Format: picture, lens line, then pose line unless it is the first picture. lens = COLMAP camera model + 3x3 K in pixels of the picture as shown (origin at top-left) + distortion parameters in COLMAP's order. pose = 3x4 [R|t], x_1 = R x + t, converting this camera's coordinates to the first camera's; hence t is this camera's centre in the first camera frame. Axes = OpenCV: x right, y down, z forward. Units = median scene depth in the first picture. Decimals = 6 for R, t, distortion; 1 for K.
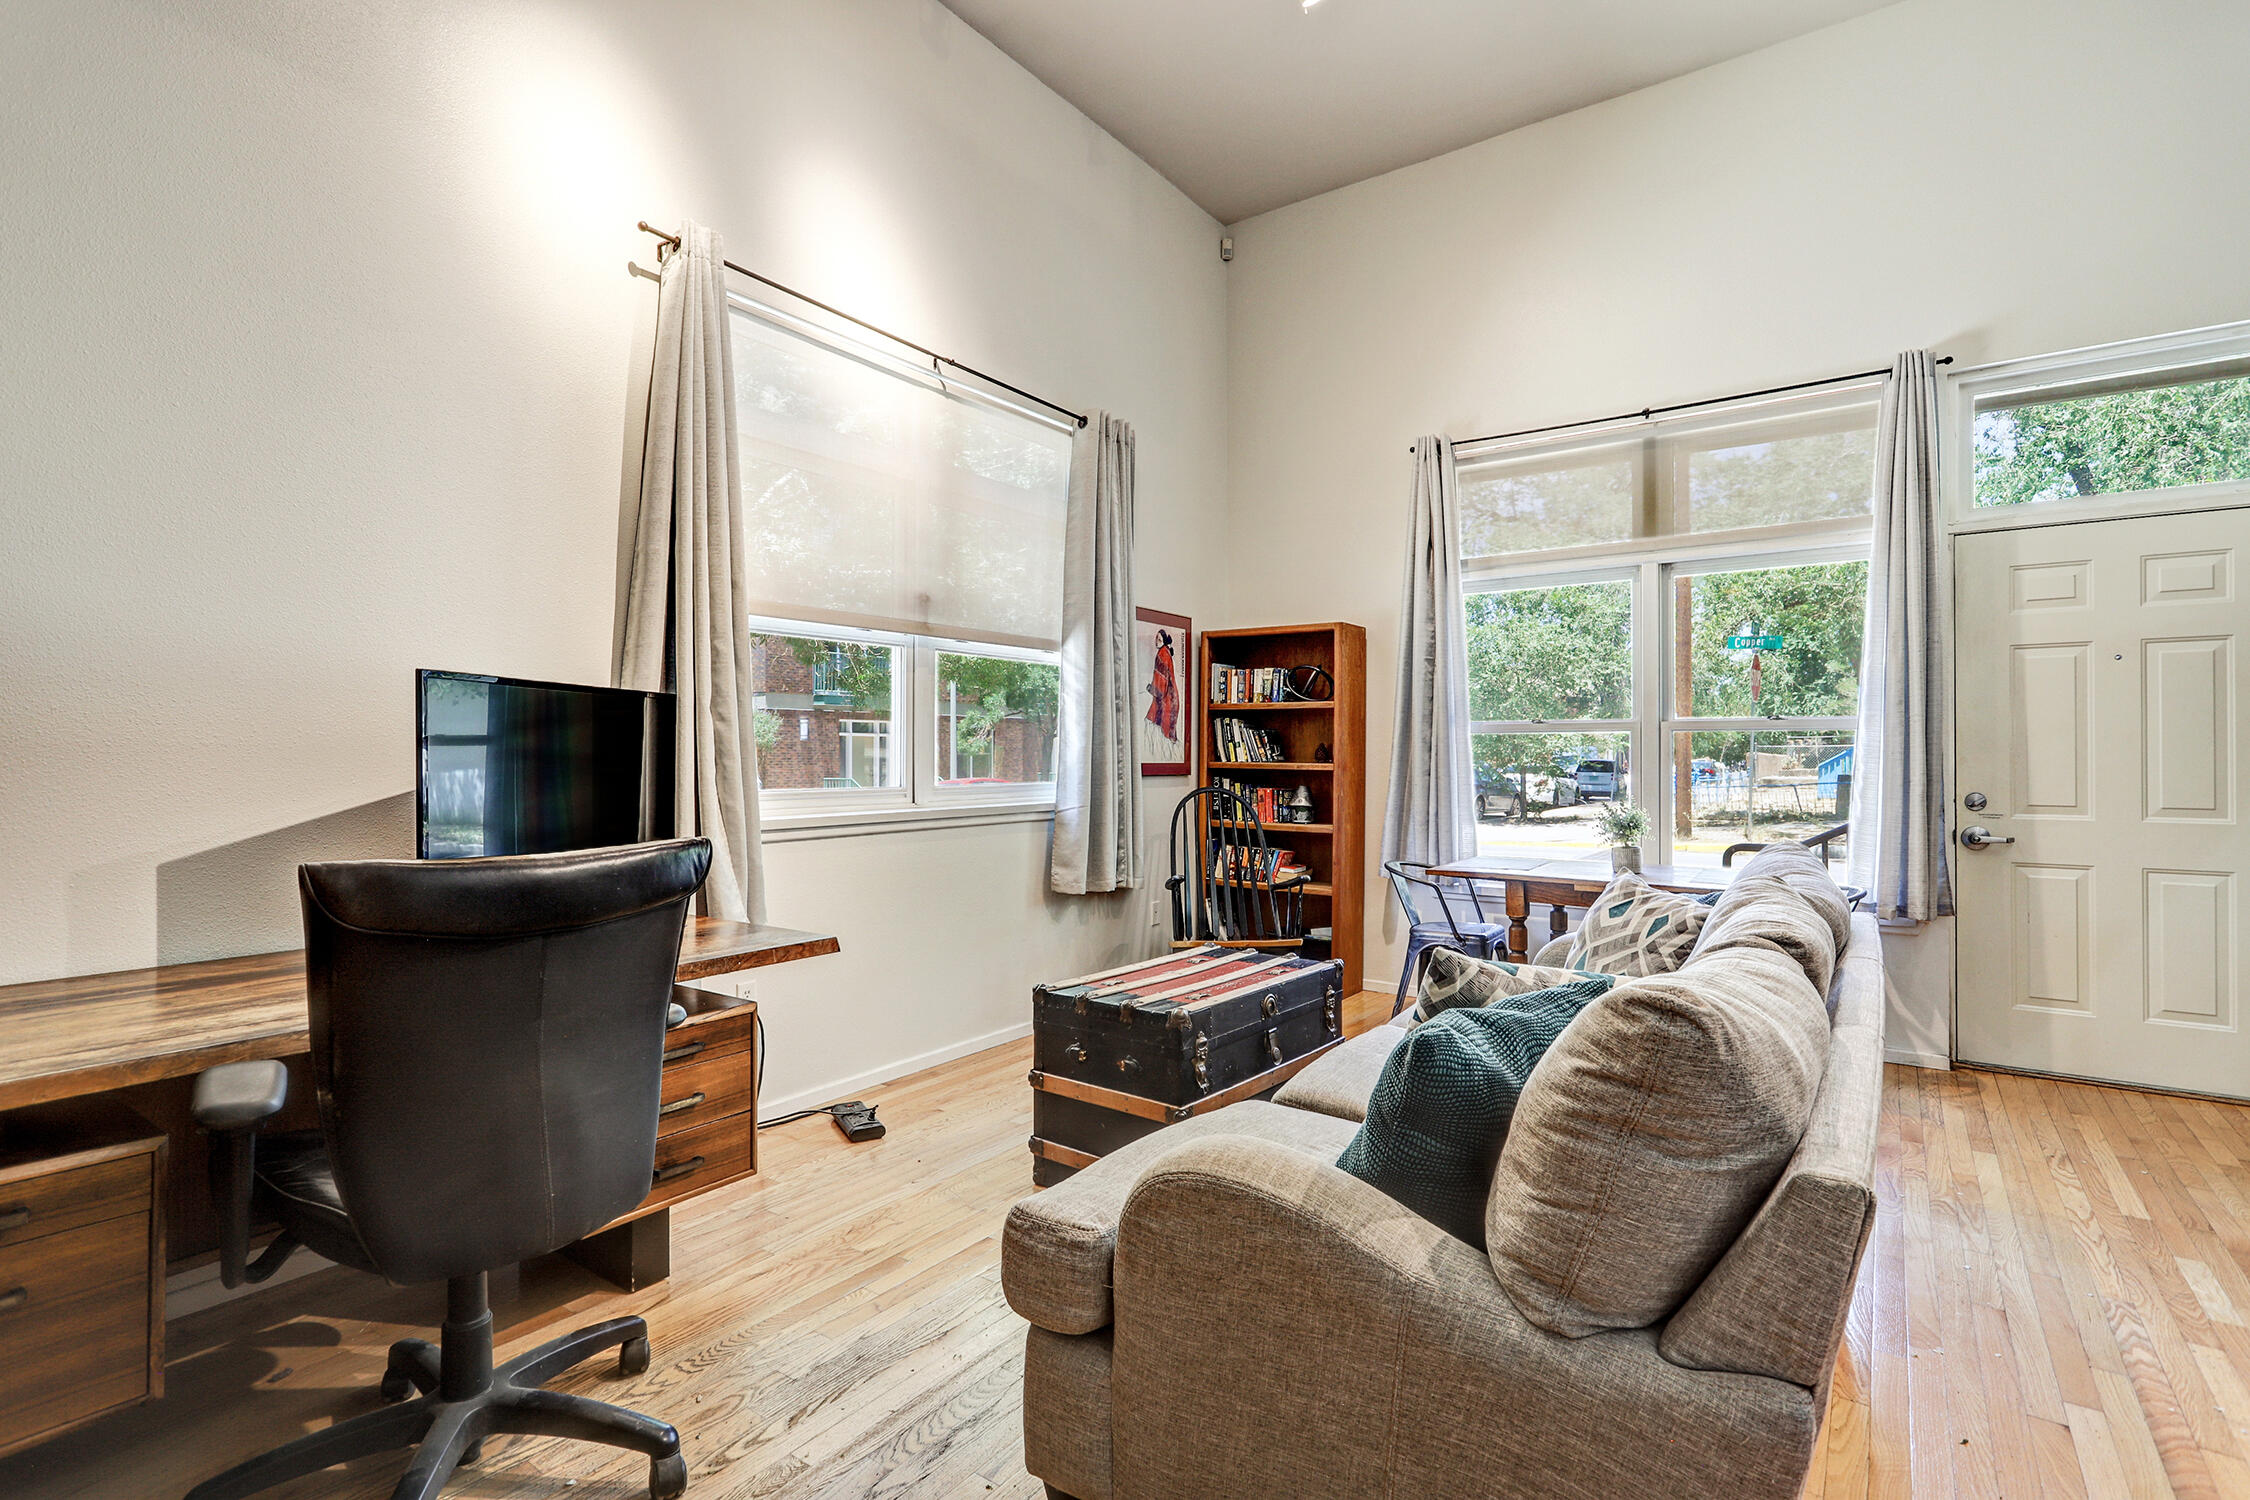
lens RADIAL K [[1065.9, 0, 1135.2], [0, 1065.9, 754.7], [0, 0, 1]] dist [0.010245, 0.001756]
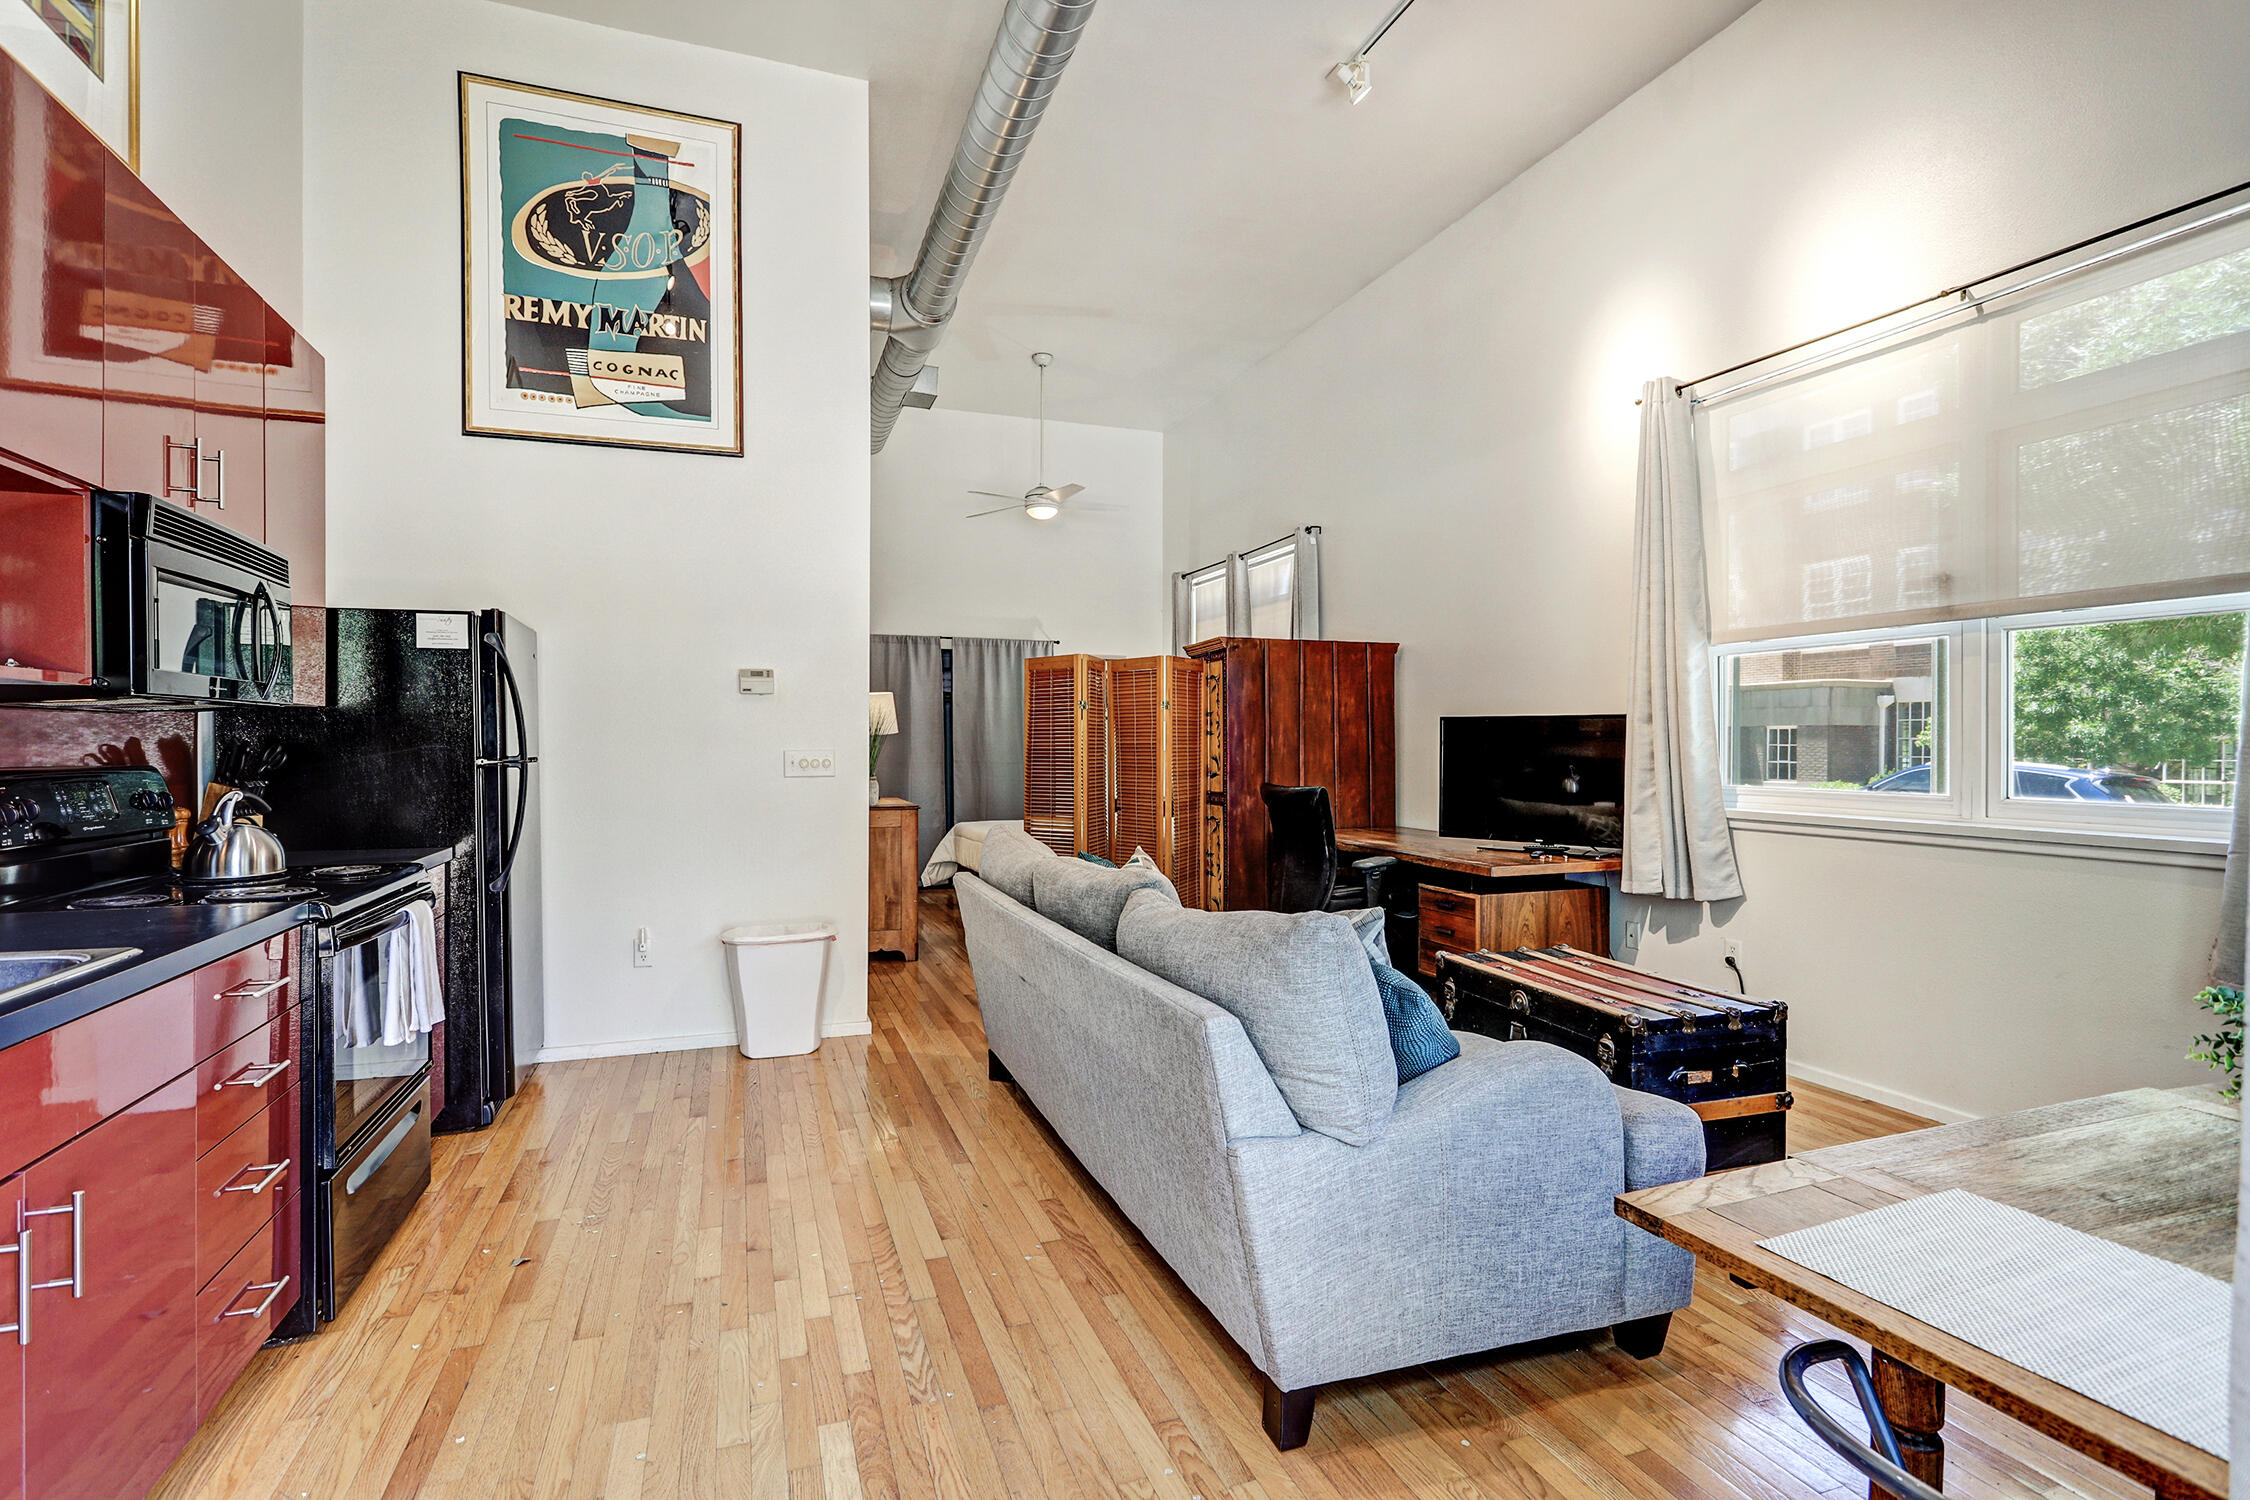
lens RADIAL K [[1065.9, 0, 1105.7], [0, 1065.9, 769.0], [0, 0, 1]] dist [0.010245, 0.001756]
pose [[-0.593291, 0.022552, -0.804672, 0.908665], [-0.002516, 0.999551, 0.029869, -0.017009], [0.804984, 0.019745, -0.592968, 0.977964]]
